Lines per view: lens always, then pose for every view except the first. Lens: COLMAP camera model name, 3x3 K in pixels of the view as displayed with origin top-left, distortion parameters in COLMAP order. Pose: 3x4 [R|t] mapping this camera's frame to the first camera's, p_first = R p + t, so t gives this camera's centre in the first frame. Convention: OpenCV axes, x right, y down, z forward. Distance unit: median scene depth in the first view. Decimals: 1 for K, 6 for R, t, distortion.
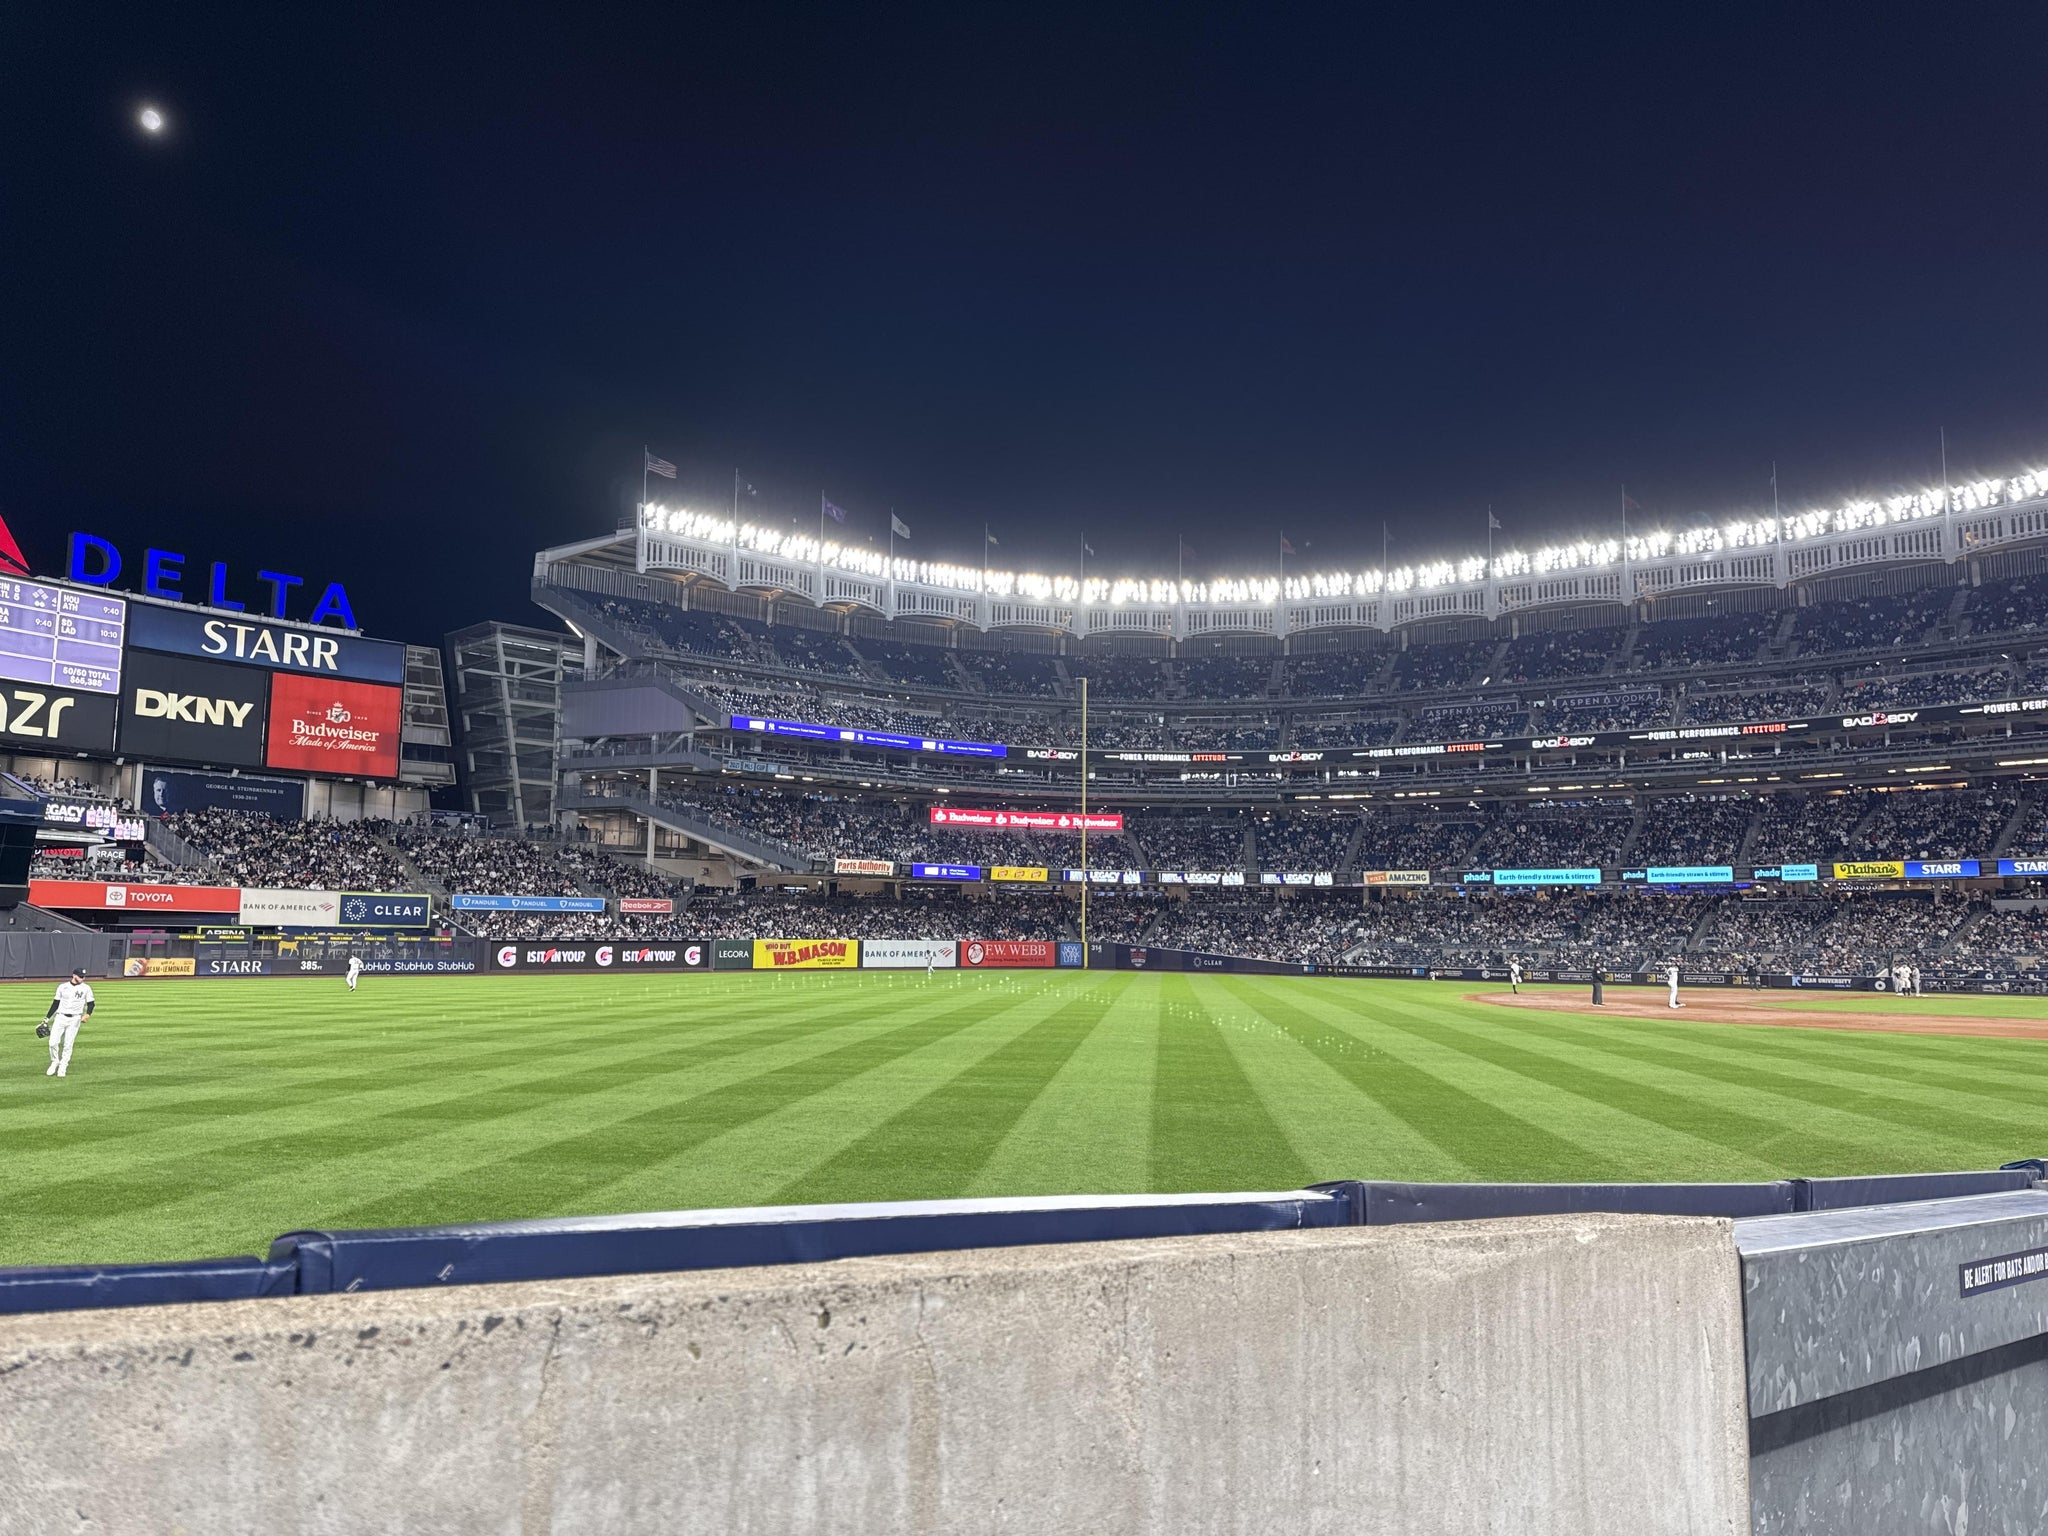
lens RADIAL K [[1425.0, 0, 1018.9], [0, 1425.0, 785.7], [0, 0, 1]] dist [0.132046, -0.245995]
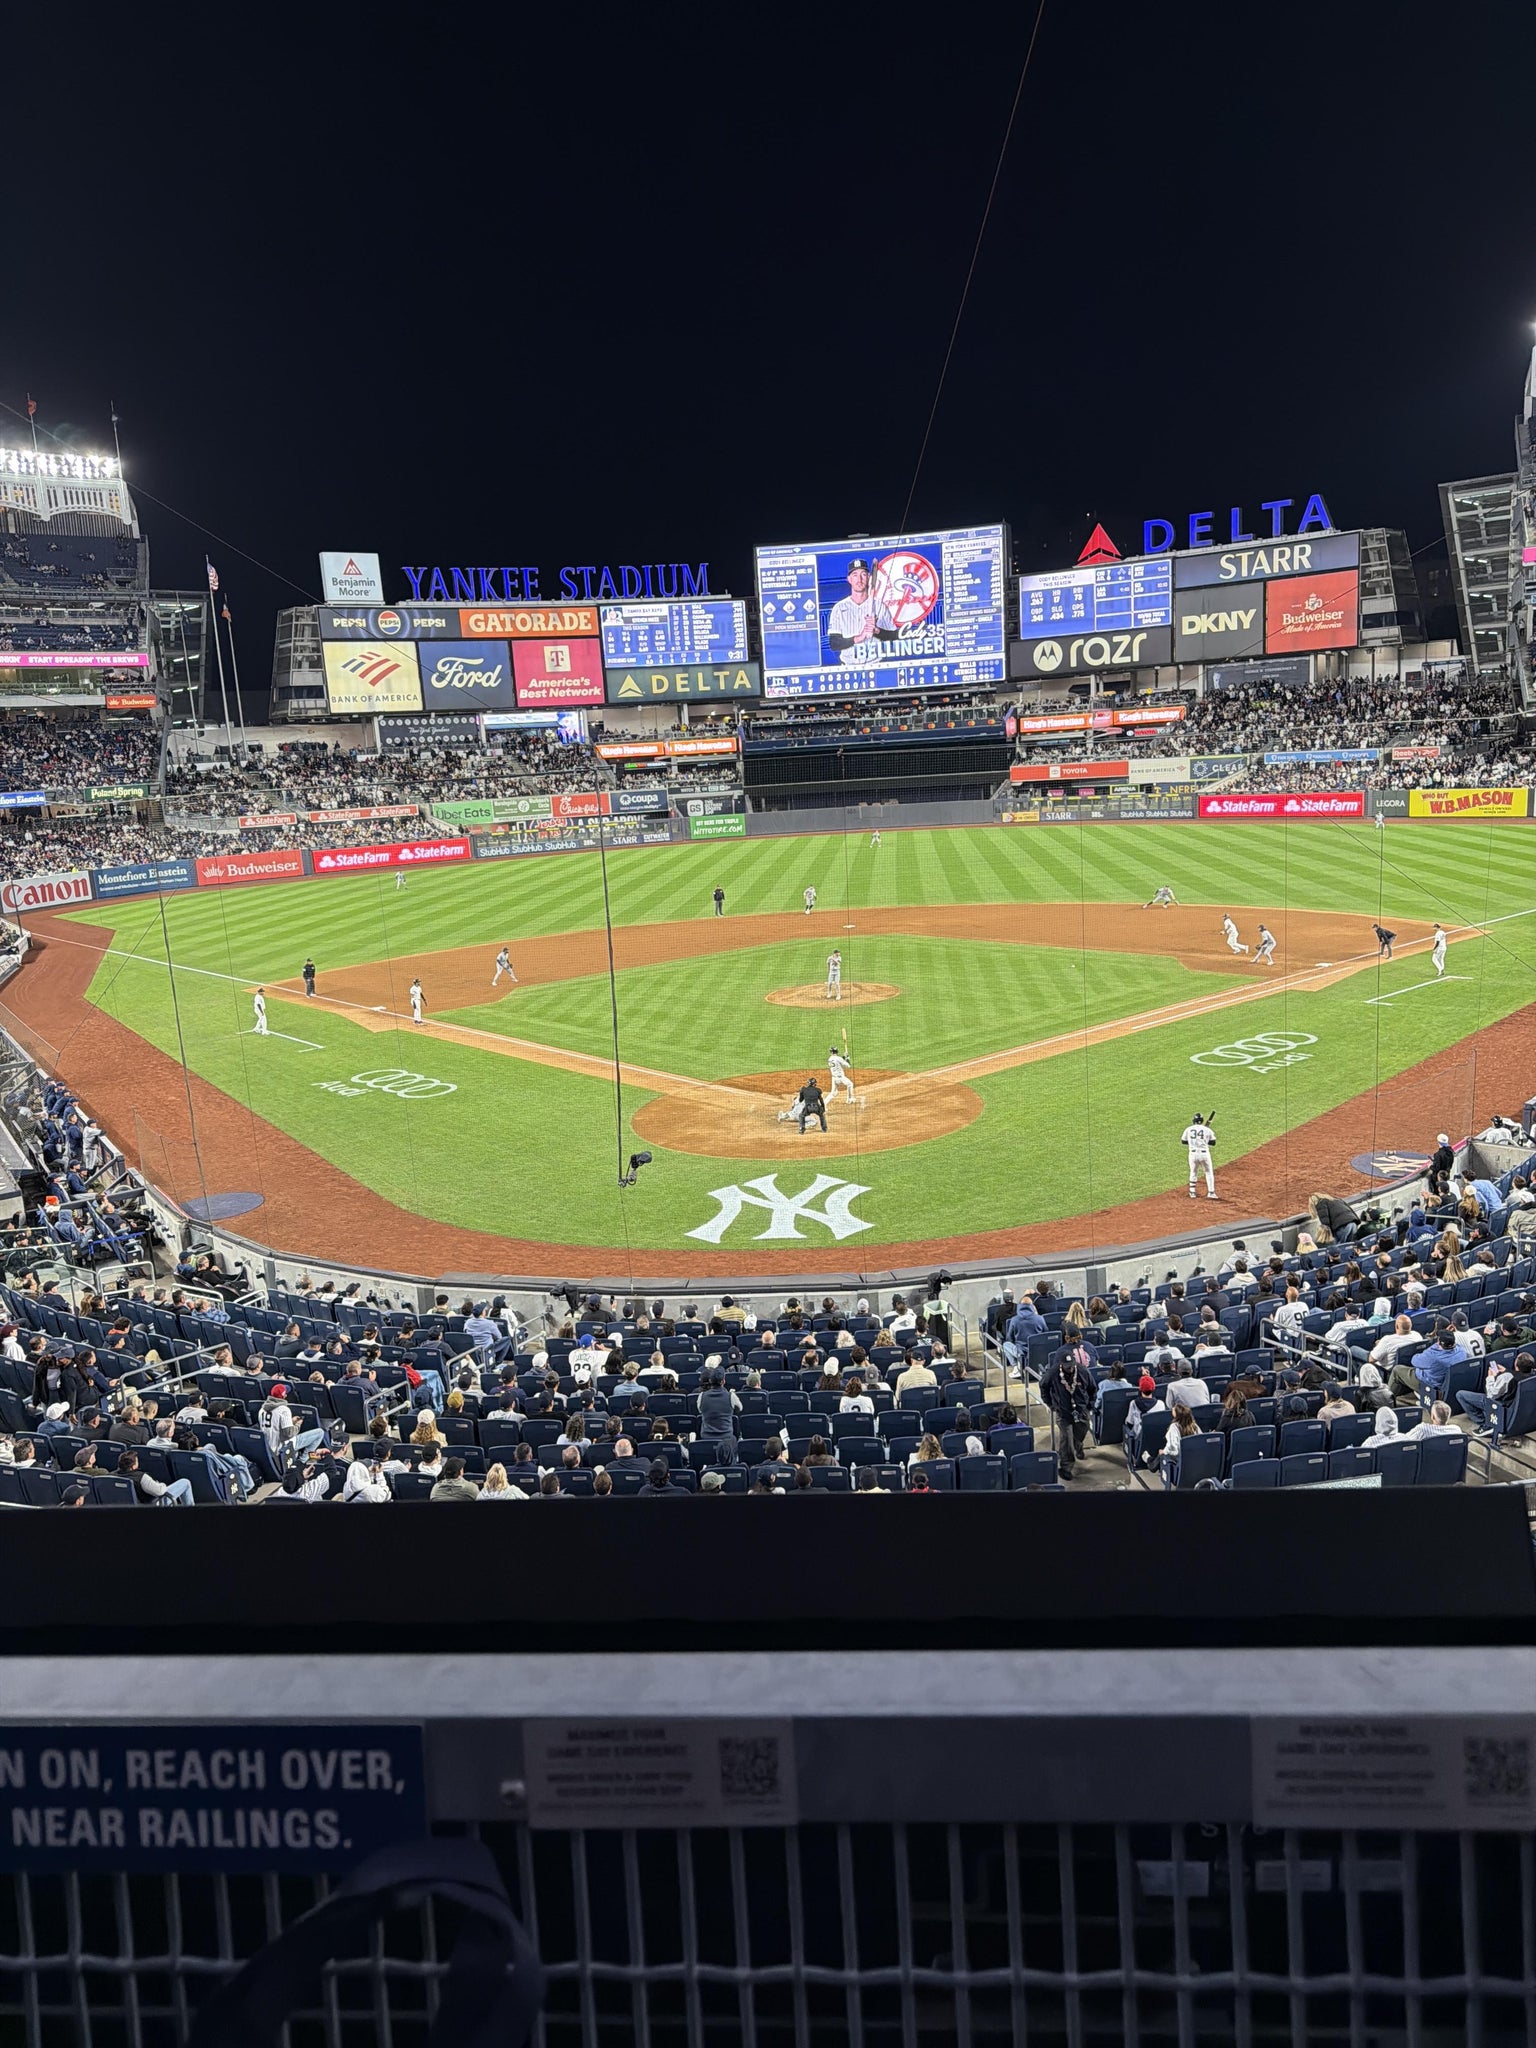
lens RADIAL K [[1423.2, 0, 768.0], [0, 1423.2, 1024.0], [0, 0, 1]] dist [0.175197, -0.381990]
pose [[0.006176, 0.181913, -0.983295, 0.873217], [0.169268, 0.968934, 0.180319, -0.001047], [0.985551, -0.167554, -0.024808, 0.490585]]
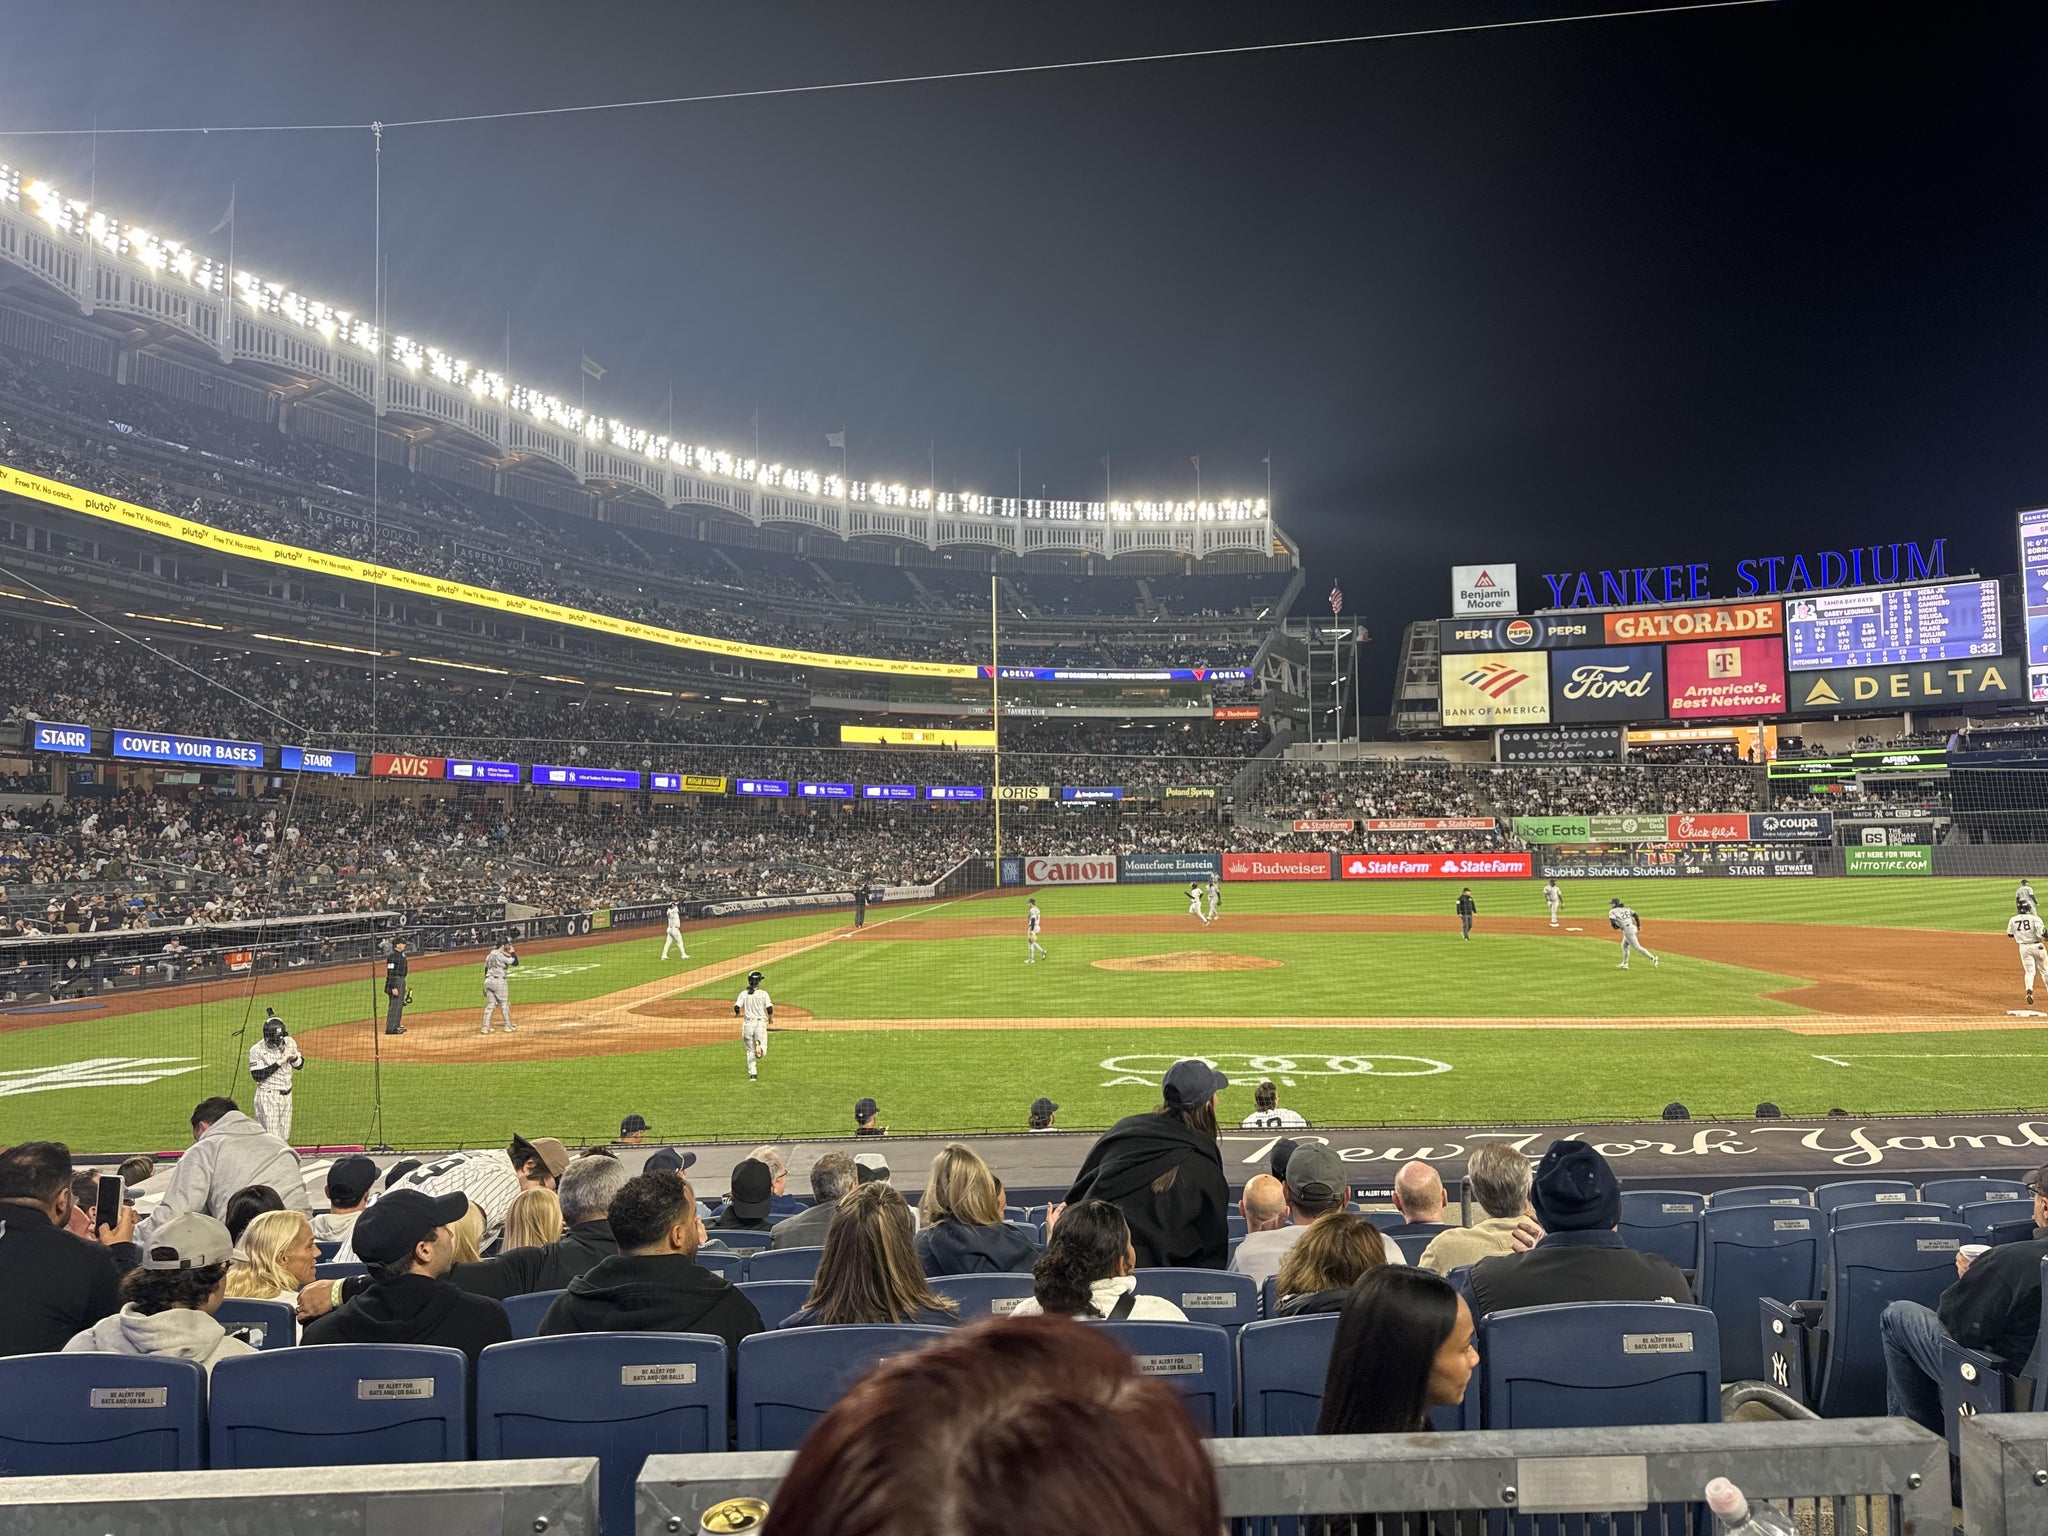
lens RADIAL K [[1425.0, 0, 1018.9], [0, 1425.0, 785.7], [0, 0, 1]] dist [0.132046, -0.245995]
pose [[-0.692297, -0.030078, -0.720986, 0.678711], [0.088806, 0.987985, -0.126490, 0.075603], [0.716128, -0.151596, -0.681307, 0.705198]]
